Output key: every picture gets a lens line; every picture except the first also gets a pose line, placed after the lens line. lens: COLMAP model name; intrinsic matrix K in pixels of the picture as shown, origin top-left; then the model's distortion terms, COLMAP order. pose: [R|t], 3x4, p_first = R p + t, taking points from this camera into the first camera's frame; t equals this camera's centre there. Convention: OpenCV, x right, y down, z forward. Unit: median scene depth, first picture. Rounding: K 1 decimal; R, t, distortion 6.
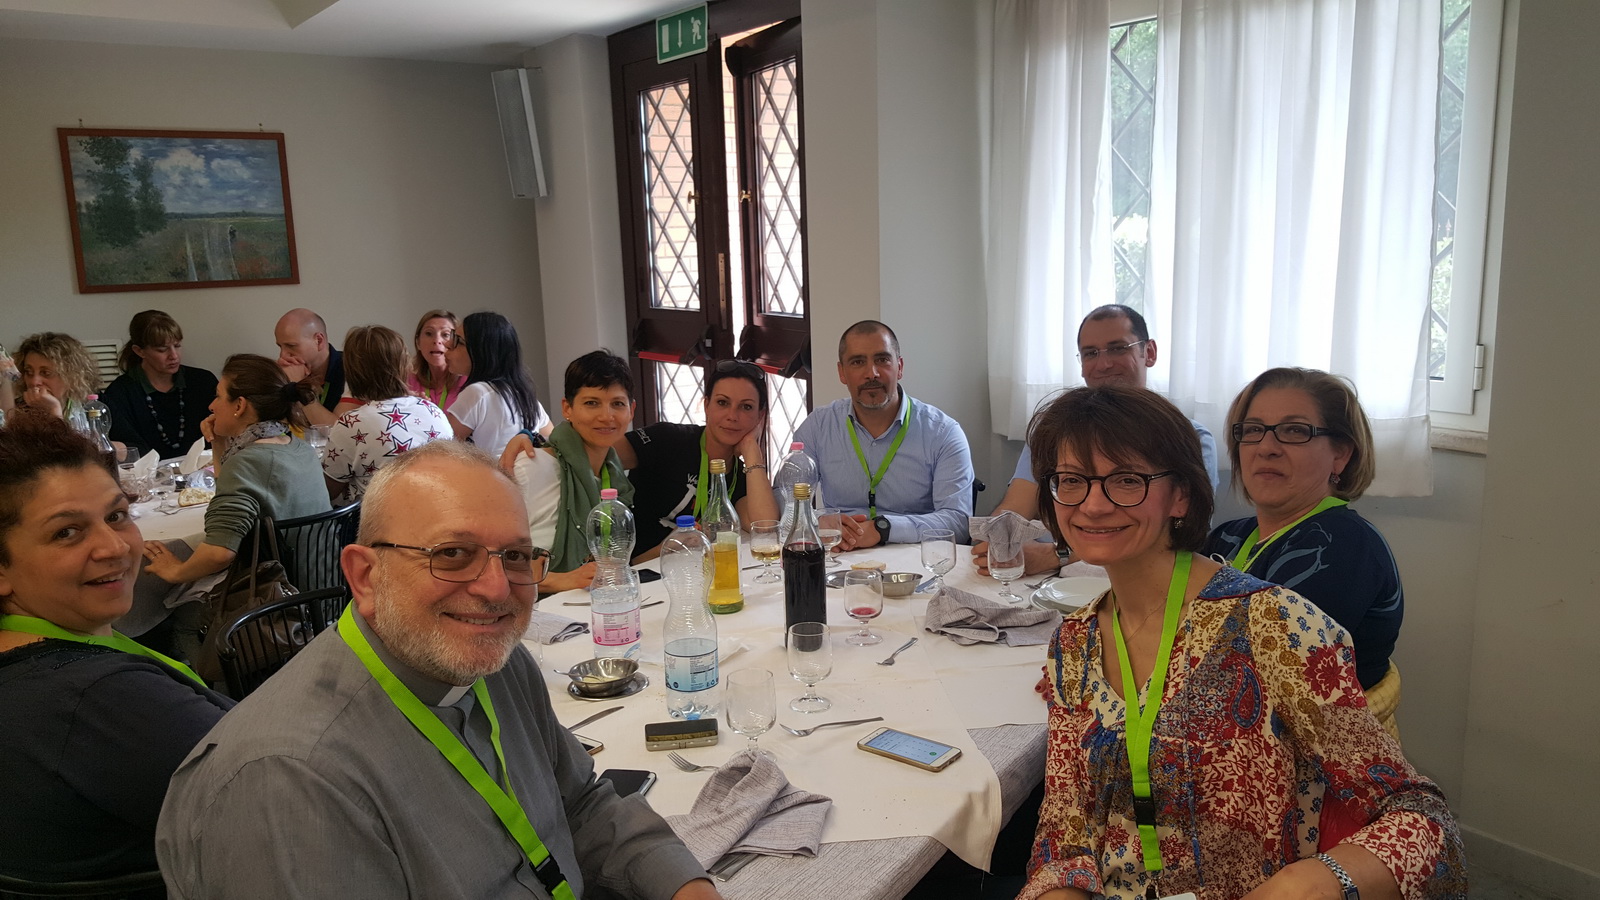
lens RADIAL K [[1312.4, 0, 801.0], [0, 1312.4, 447.9], [0, 0, 1]] dist [0.072477, -0.007565]
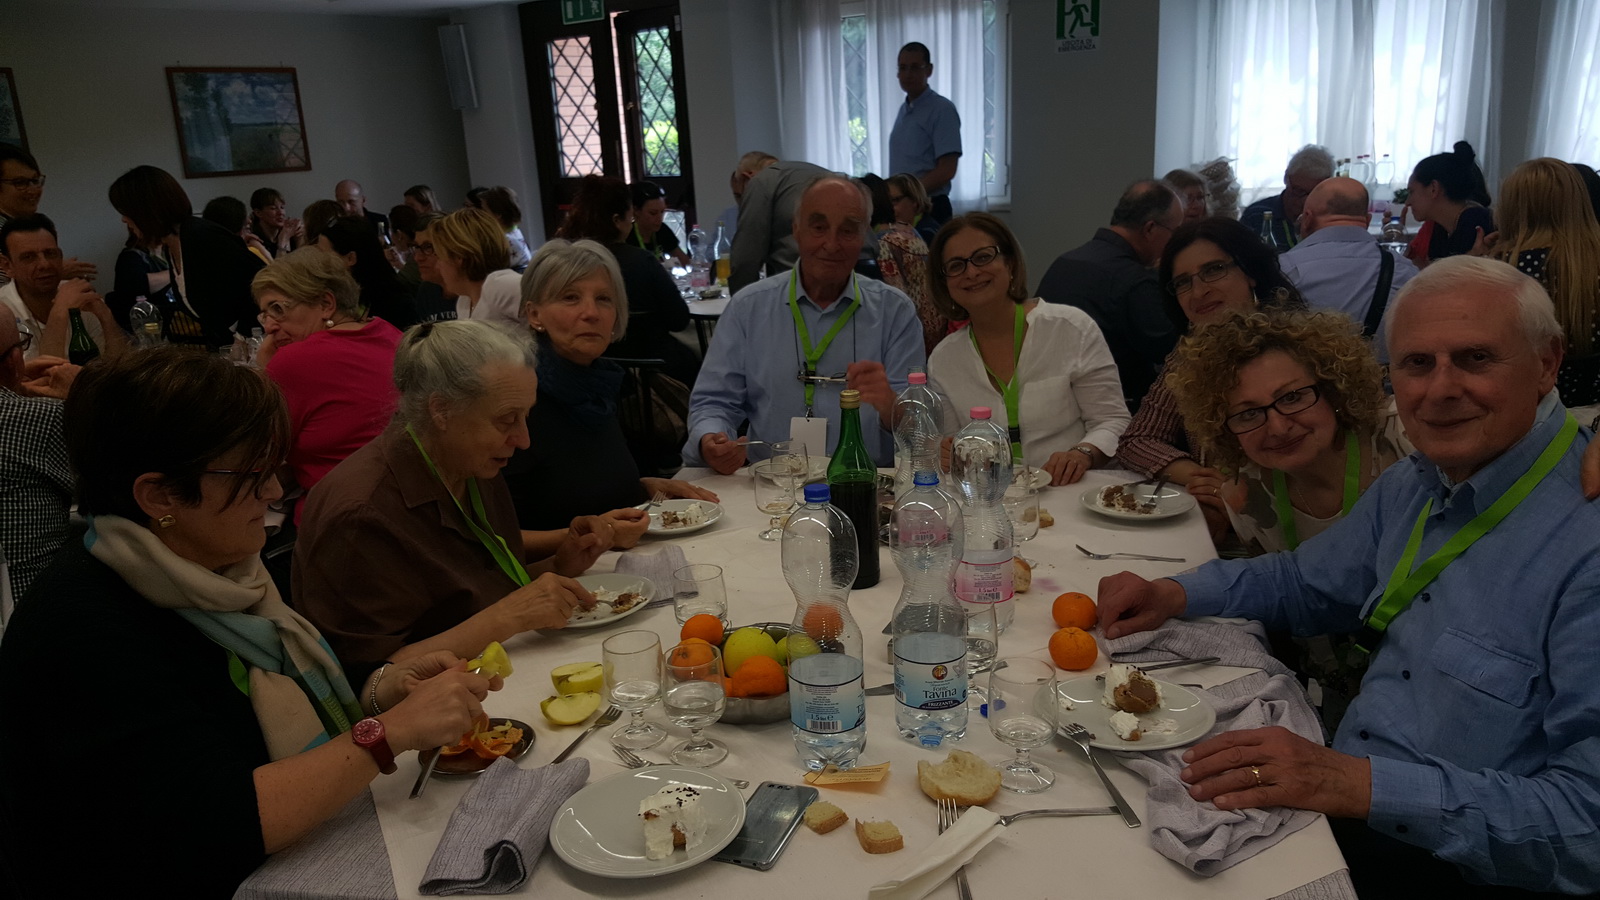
lens RADIAL K [[1312.4, 0, 799.9], [0, 1312.4, 452.8], [0, 0, 1]] dist [0.072477, -0.007565]
pose [[0.970343, -0.078932, 0.228482, -0.231694], [0.062520, 0.994975, 0.078211, 0.122907], [-0.233507, -0.061606, 0.970402, -0.668702]]
